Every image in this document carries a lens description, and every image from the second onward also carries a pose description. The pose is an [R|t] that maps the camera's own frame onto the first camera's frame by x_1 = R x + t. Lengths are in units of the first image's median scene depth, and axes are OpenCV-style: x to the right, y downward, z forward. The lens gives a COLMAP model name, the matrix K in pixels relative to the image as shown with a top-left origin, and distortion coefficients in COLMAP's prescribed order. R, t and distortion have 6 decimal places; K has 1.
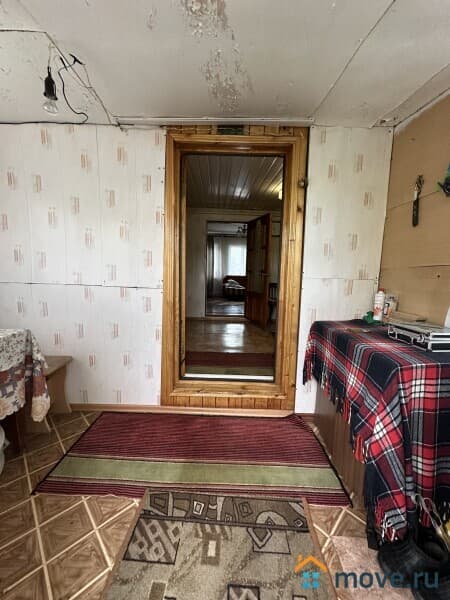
lens RADIAL K [[238.4, 0, 225.0], [0, 238.4, 300.0], [0, 0, 1]] dist [-0.002591, 0.000853]
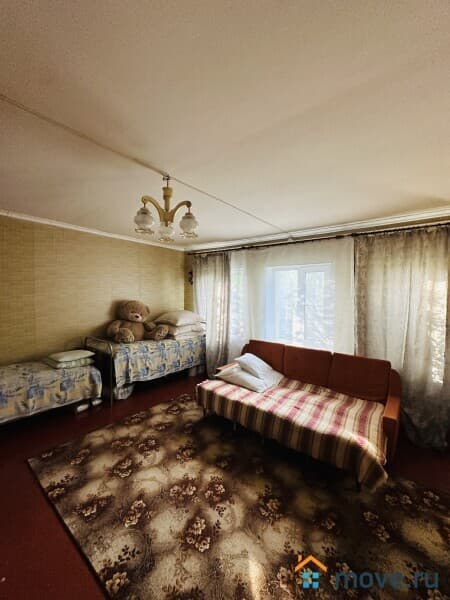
lens RADIAL K [[238.4, 0, 225.0], [0, 238.4, 300.0], [0, 0, 1]] dist [-0.002591, 0.000853]
pose [[0.766152, 0.005697, -0.642634, 1.157786], [-0.065365, 0.995466, -0.069104, -0.683424], [0.639326, 0.094950, 0.763051, 3.183779]]
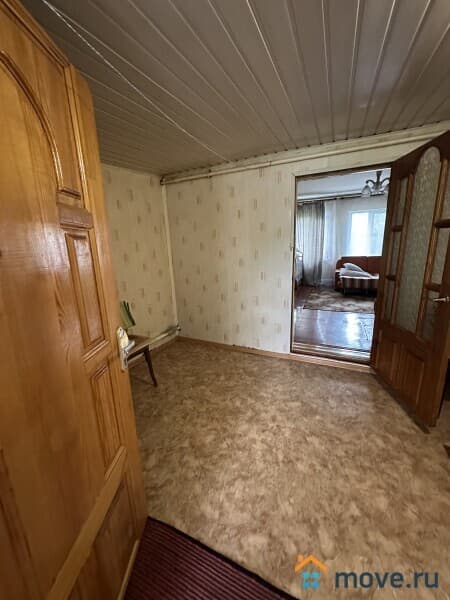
lens RADIAL K [[238.4, 0, 225.0], [0, 238.4, 300.0], [0, 0, 1]] dist [-0.002591, 0.000853]
pose [[0.895388, 0.040873, -0.443407, 0.059992], [0.013410, 0.992852, 0.118600, -0.316138], [0.445085, -0.112139, 0.888439, 1.060705]]
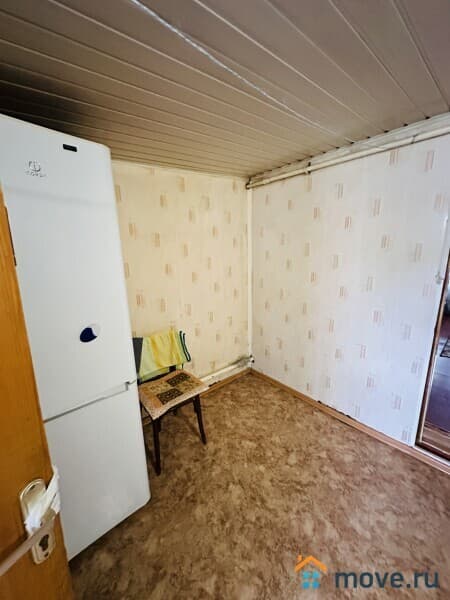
lens RADIAL K [[238.4, 0, 225.0], [0, 238.4, 300.0], [0, 0, 1]] dist [-0.002591, 0.000853]
pose [[0.643952, 0.119397, -0.755691, -0.058501], [-0.049575, 0.992183, 0.114518, -0.421802], [0.763458, -0.036281, 0.644838, 1.380371]]
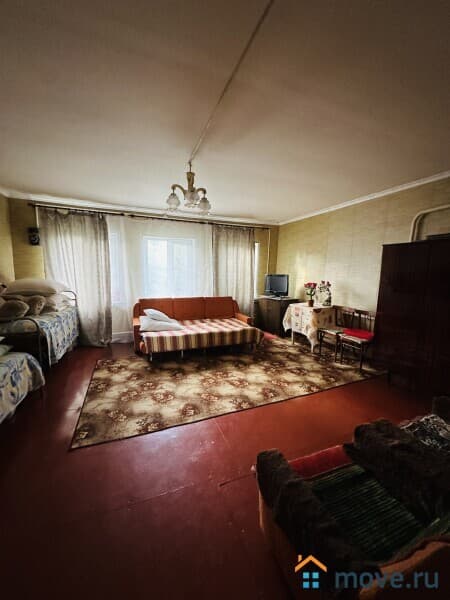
lens RADIAL K [[238.4, 0, 225.0], [0, 238.4, 300.0], [0, 0, 1]] dist [-0.002591, 0.000853]
pose [[0.935398, -0.052634, 0.349657, -0.015772], [0.043323, 0.998469, 0.034404, -0.538006], [-0.350932, -0.017034, 0.936246, 2.425994]]
